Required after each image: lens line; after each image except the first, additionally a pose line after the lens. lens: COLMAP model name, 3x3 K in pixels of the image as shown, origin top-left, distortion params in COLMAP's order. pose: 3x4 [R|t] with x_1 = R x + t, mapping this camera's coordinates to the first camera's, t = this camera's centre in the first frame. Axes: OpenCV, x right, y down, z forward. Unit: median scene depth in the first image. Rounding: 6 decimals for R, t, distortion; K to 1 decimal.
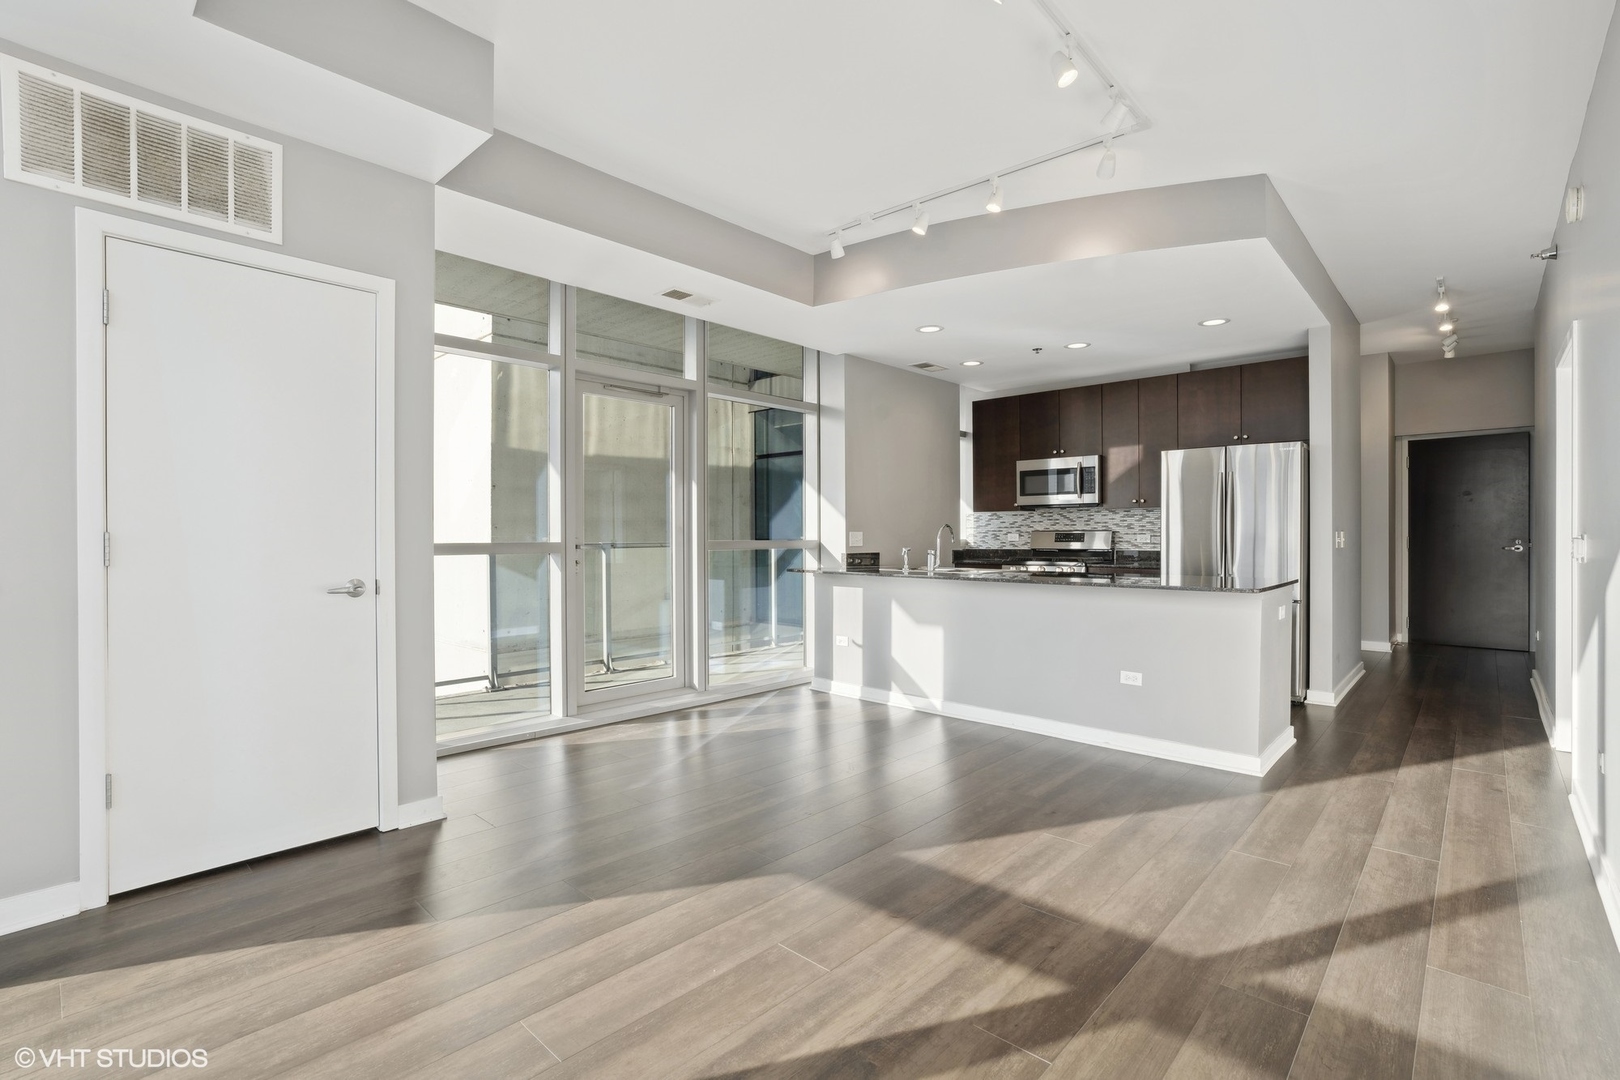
lens RADIAL K [[738.1, 0, 812.1], [0, 738.1, 543.3], [0, 0, 1]] dist [-0.020813, 0.000516]
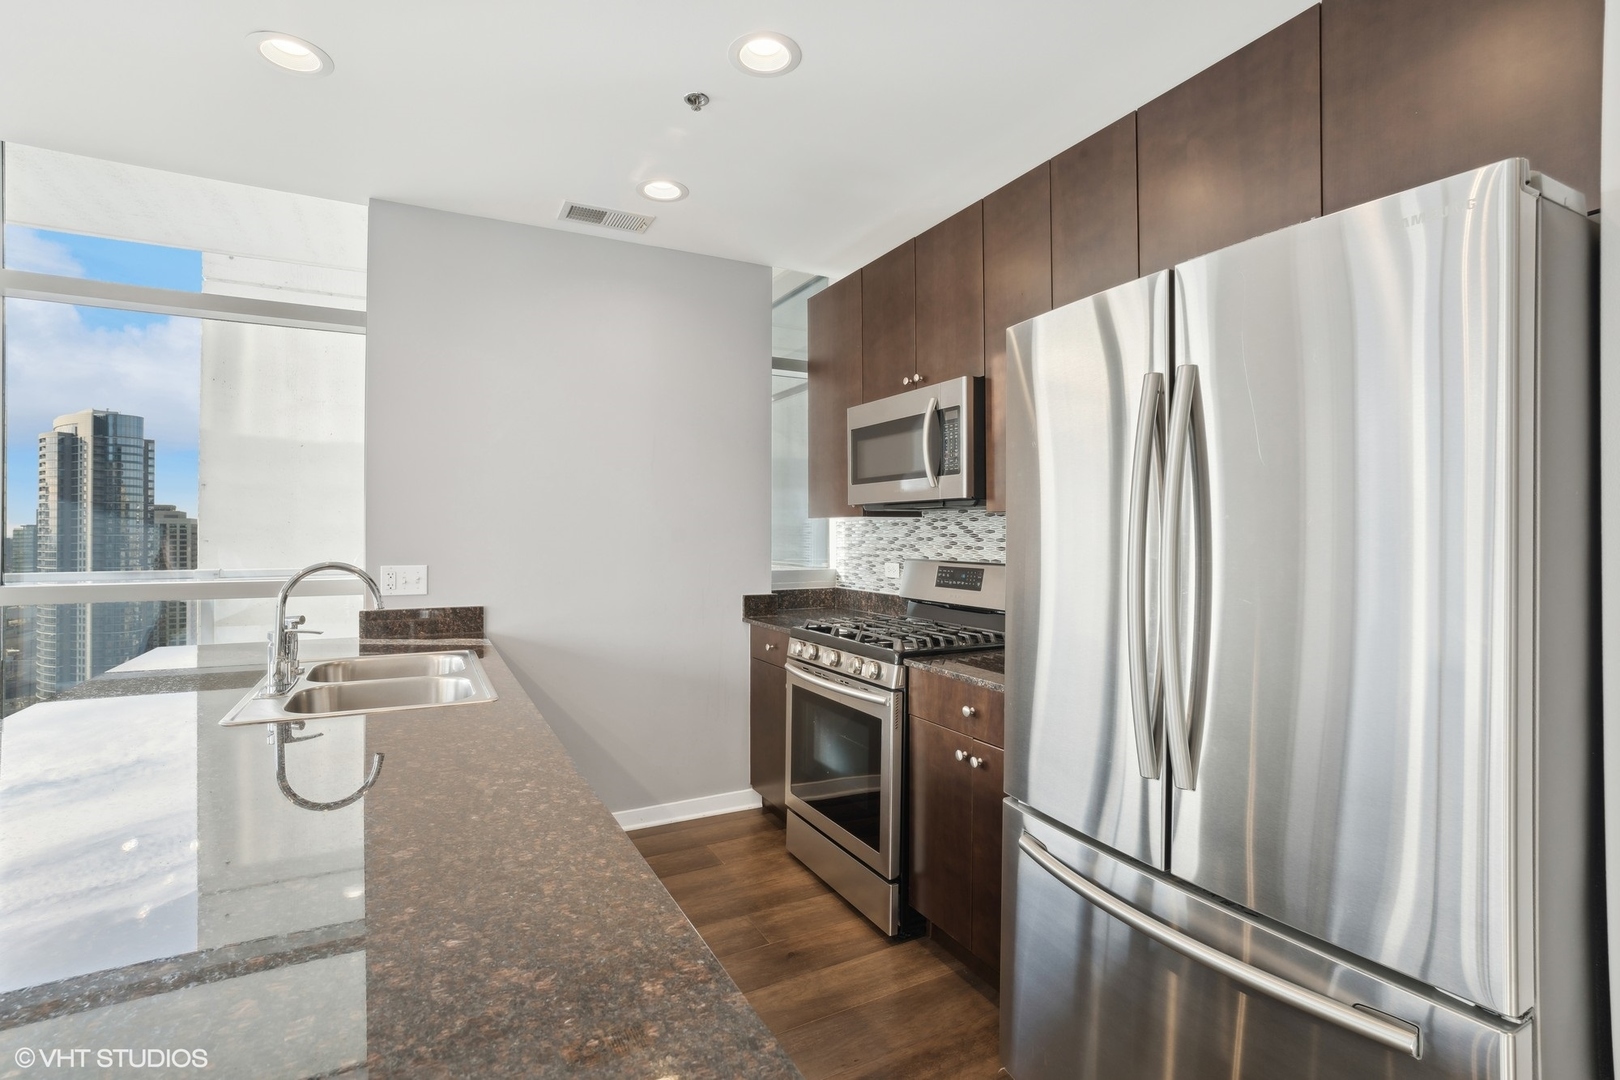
lens RADIAL K [[742.9, 0, 805.9], [0, 742.9, 526.2], [0, 0, 1]] dist [-0.002125, 0.000142]
pose [[0.939526, 0.000214, -0.342478, 0.407716], [-0.006094, 0.999852, -0.016092, -0.030333], [0.342423, 0.017206, 0.939388, 0.550617]]
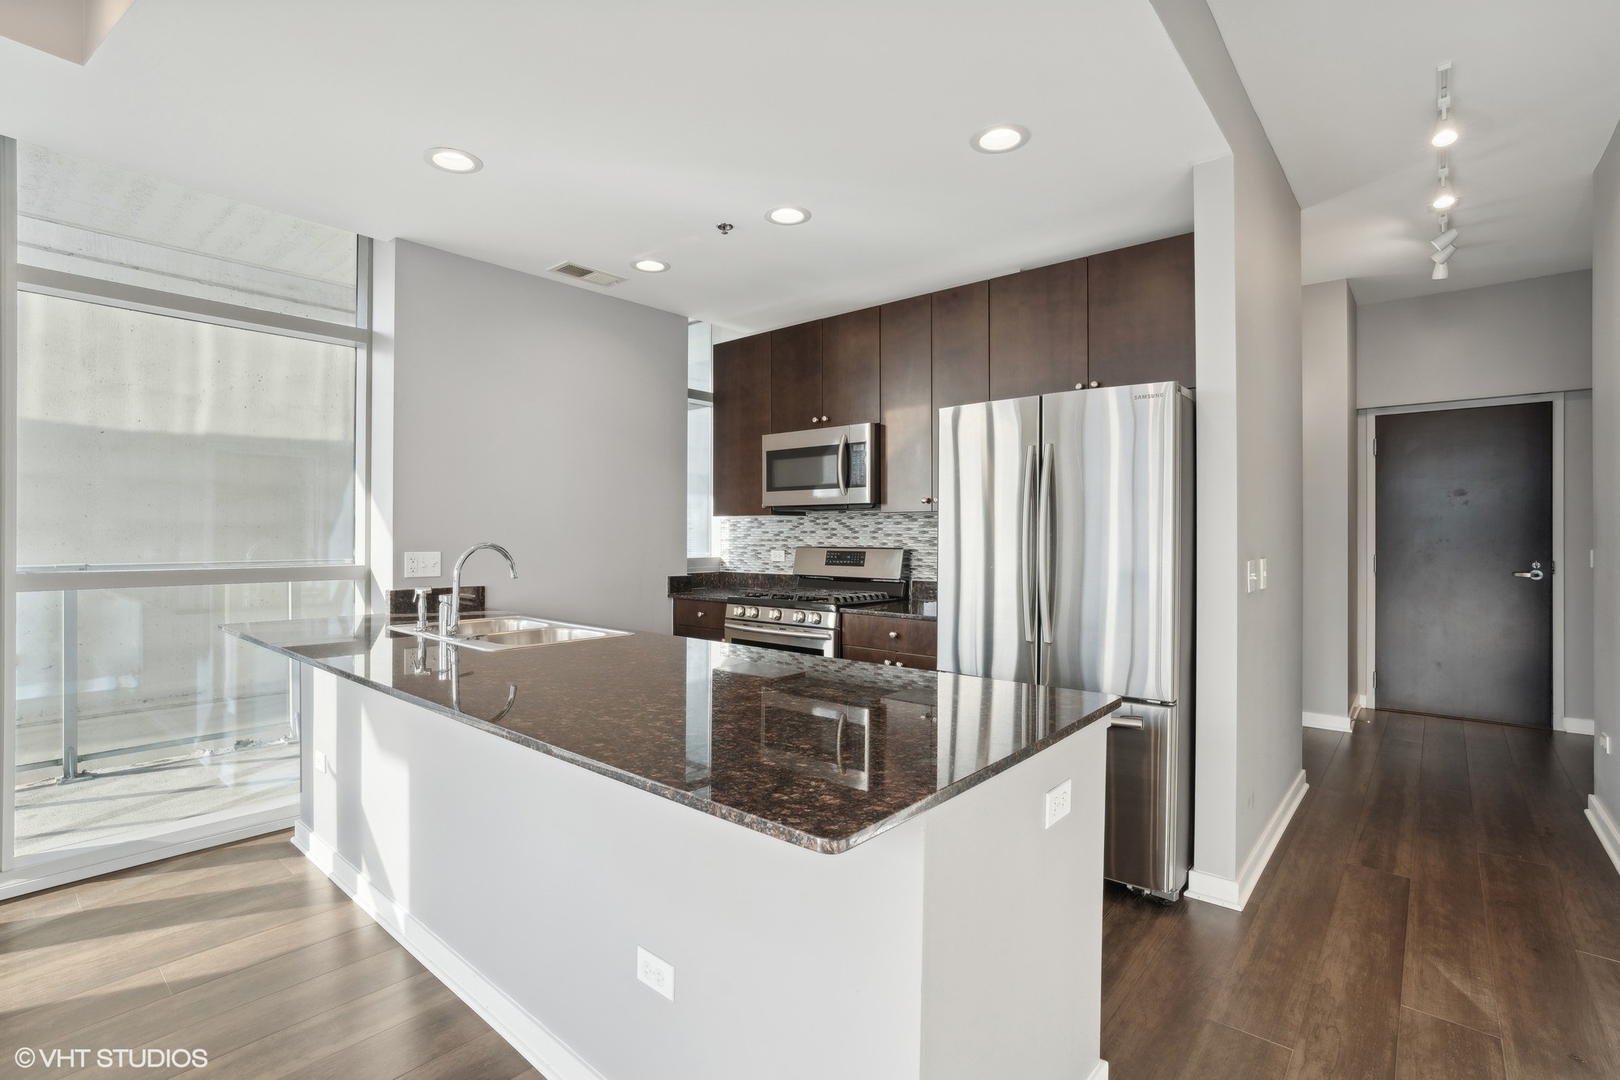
lens RADIAL K [[746.7, 0, 805.4], [0, 746.7, 537.6], [0, 0, 1]] dist [-0.040912, 0.017328]
pose [[0.999494, 0.004310, 0.031504, 0.291513], [-0.004100, 0.999969, -0.006712, -0.020855], [-0.031532, 0.006580, 0.999481, 0.366165]]
